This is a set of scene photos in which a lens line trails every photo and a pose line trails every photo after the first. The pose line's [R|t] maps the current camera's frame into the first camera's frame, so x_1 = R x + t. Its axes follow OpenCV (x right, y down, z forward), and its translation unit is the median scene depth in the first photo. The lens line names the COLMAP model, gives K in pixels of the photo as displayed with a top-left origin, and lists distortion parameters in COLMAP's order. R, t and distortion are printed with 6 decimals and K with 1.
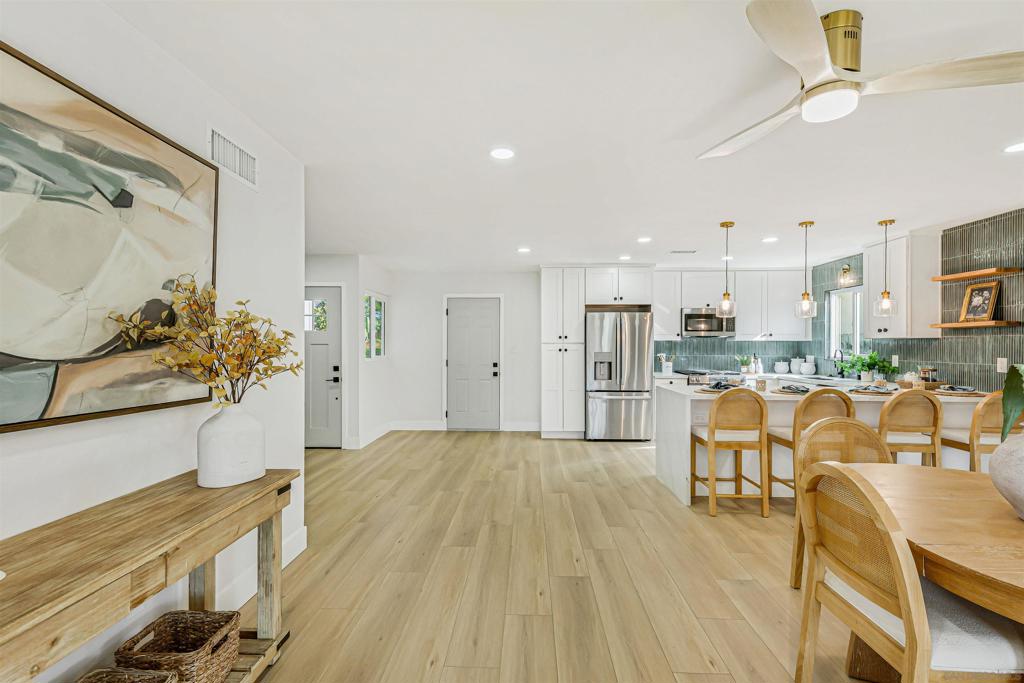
lens RADIAL K [[474.8, 0, 502.8], [0, 474.8, 346.1], [0, 0, 1]] dist [0.002072, 0.001183]
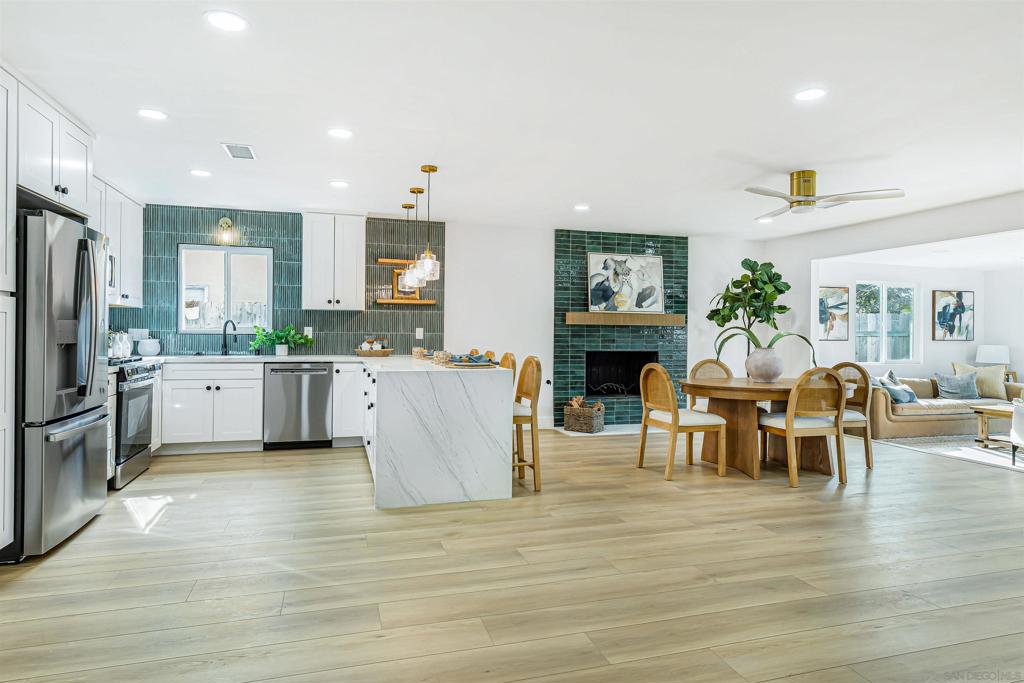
lens RADIAL K [[579.3, 0, 527.5], [0, 579.3, 327.7], [0, 0, 1]] dist [0.058444, -0.012662]
pose [[-0.346936, 0.003717, 0.937881, -0.476283], [-0.006574, 0.999958, -0.006395, 0.025982], [-0.937866, -0.008384, -0.346897, 1.040208]]
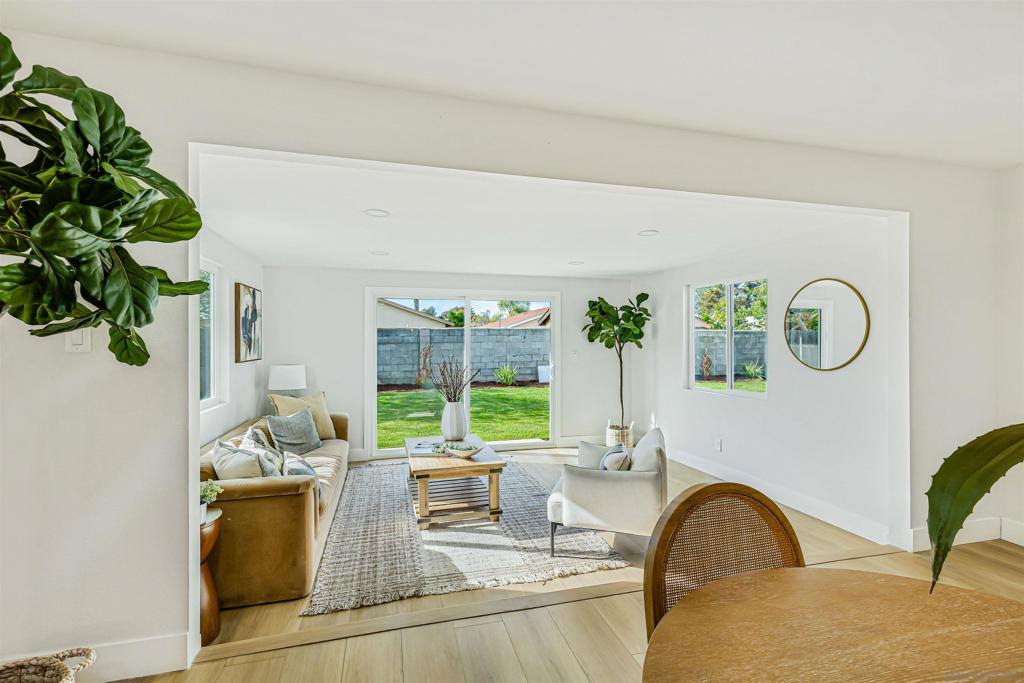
lens RADIAL K [[474.8, 0, 509.4], [0, 474.8, 341.4], [0, 0, 1]] dist [0.002072, 0.001183]
pose [[-0.949508, -0.000074, -0.313742, 0.510425], [-0.000942, 0.999996, 0.002615, 0.003209], [0.313741, 0.002778, -0.949505, 0.326665]]
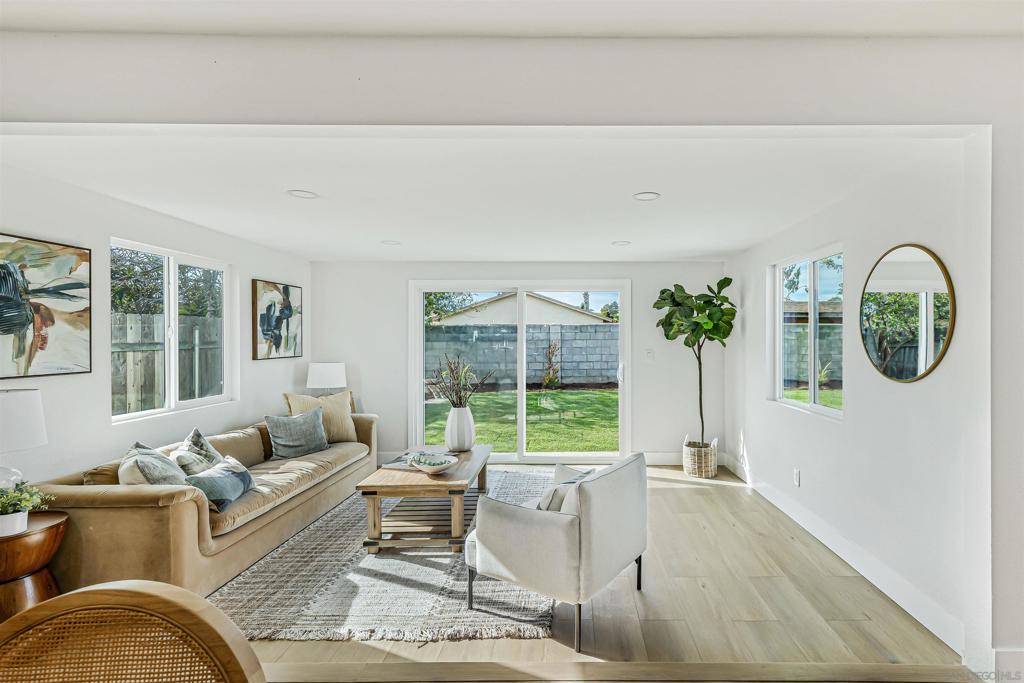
lens RADIAL K [[498.7, 0, 572.2], [0, 498.7, 342.6], [0, 0, 1]] dist [0.004151, 0.000982]
pose [[-0.998527, 0.000435, -0.054247, 0.195518], [-0.000209, 0.999930, 0.011858, 0.002523], [0.054249, 0.011851, -0.998457, 0.279767]]
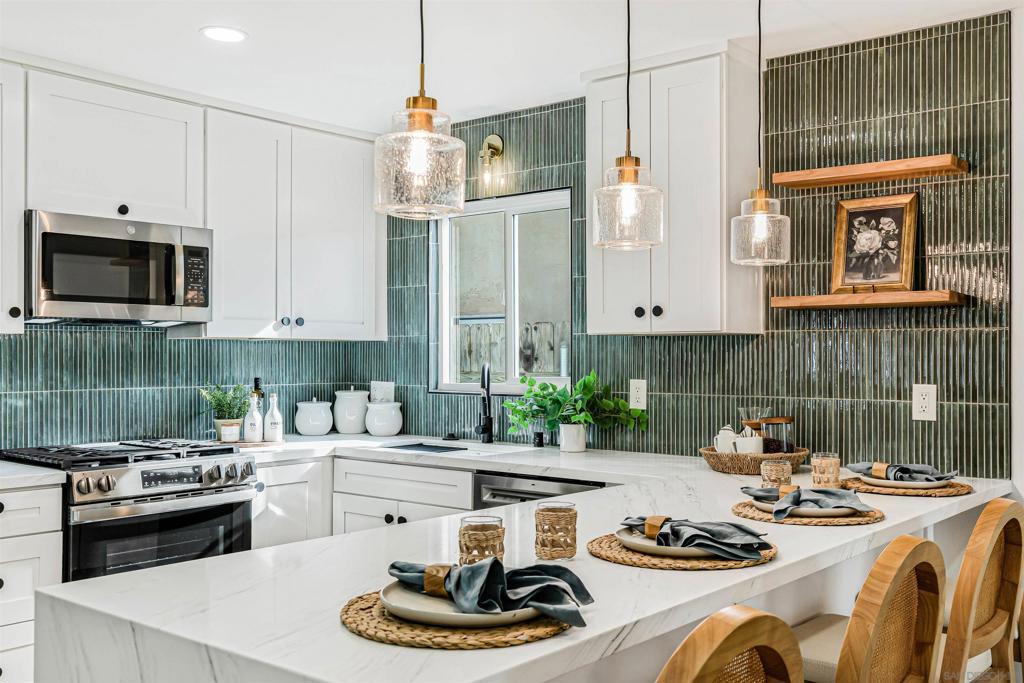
lens RADIAL K [[1011.5, 0, 525.4], [0, 1011.5, 339.0], [0, 0, 1]] dist [0.041596, 0.000000]
pose [[0.599383, 0.013027, 0.800356, 0.129546], [-0.000680, 0.999875, -0.015765, -0.000408], [-0.800462, 0.008905, 0.599317, 0.614349]]
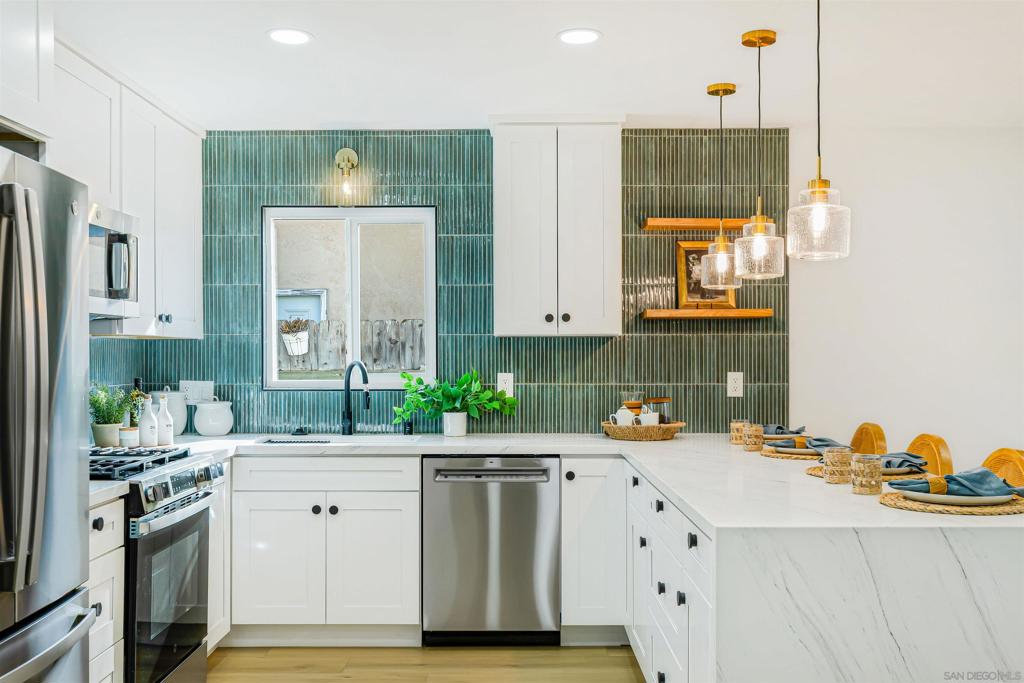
lens RADIAL K [[1011.5, 0, 528.0], [0, 1011.5, 345.9], [0, 0, 1]] dist [0.041596, 0.000000]
pose [[-0.040962, 0.007450, 0.999133, -0.156330], [0.001466, 0.999972, -0.007396, 0.000286], [-0.999160, 0.001162, -0.040972, 1.065105]]
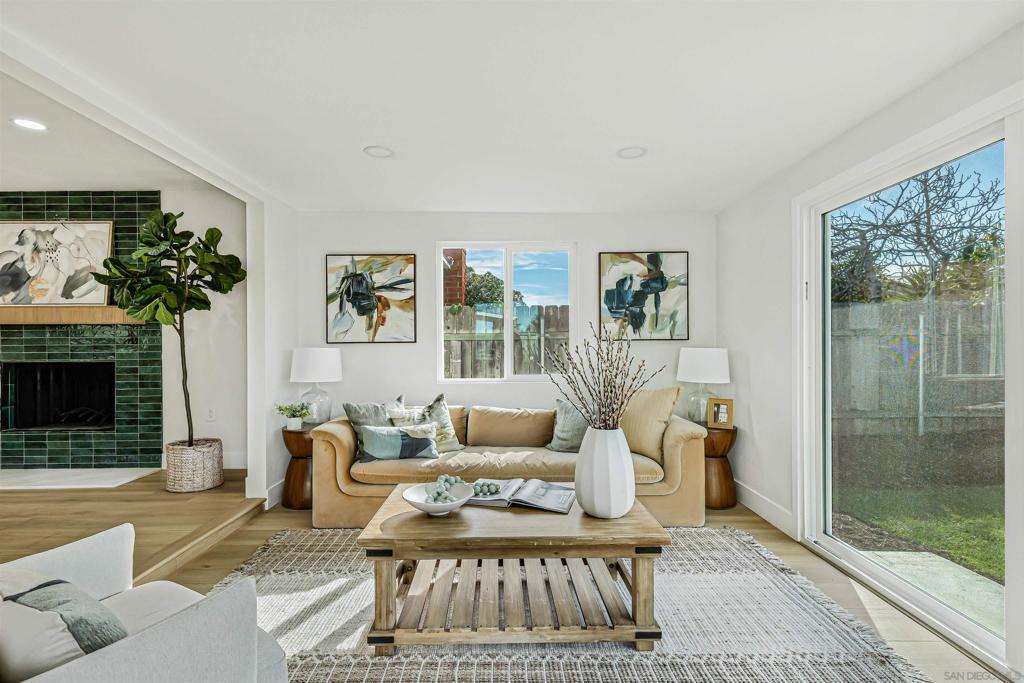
lens RADIAL K [[474.8, 0, 514.0], [0, 474.8, 344.7], [0, 0, 1]] dist [0.002072, 0.001183]
pose [[-0.051027, -0.005939, 0.998680, -0.054112], [0.007642, 0.999951, 0.006337, 0.044052], [-0.998668, 0.007955, -0.050979, -0.446718]]
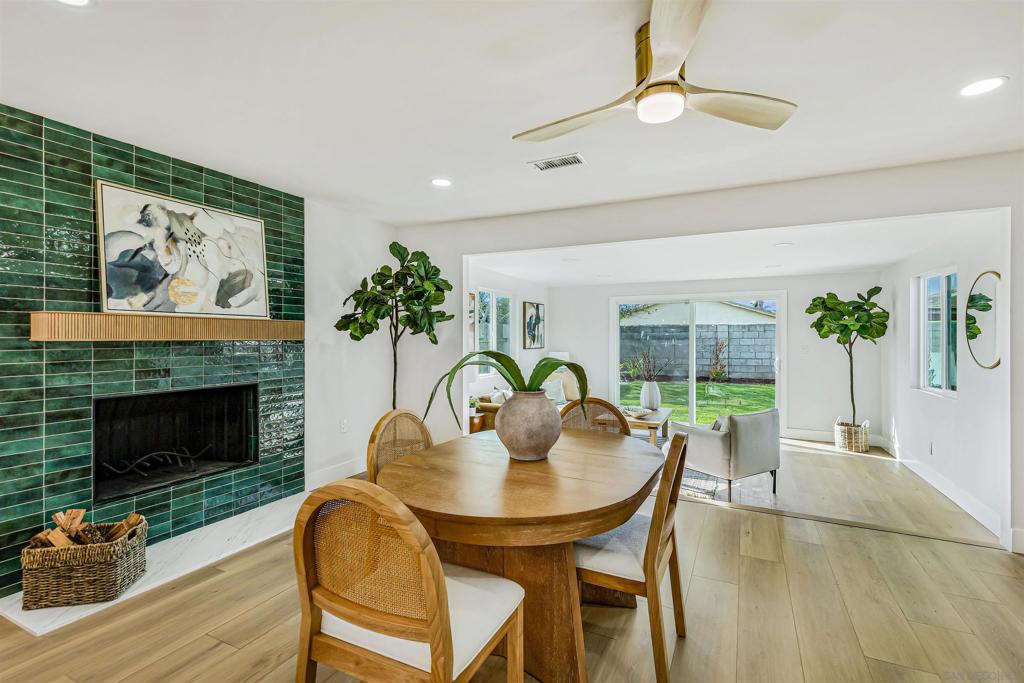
lens RADIAL K [[474.8, 0, 494.6], [0, 474.8, 337.6], [0, 0, 1]] dist [0.002072, 0.001183]
pose [[-0.908302, -0.003114, 0.418303, 0.190927], [-0.000952, 0.999985, 0.005376, 0.001534], [-0.418314, 0.004485, -0.908291, 0.702129]]
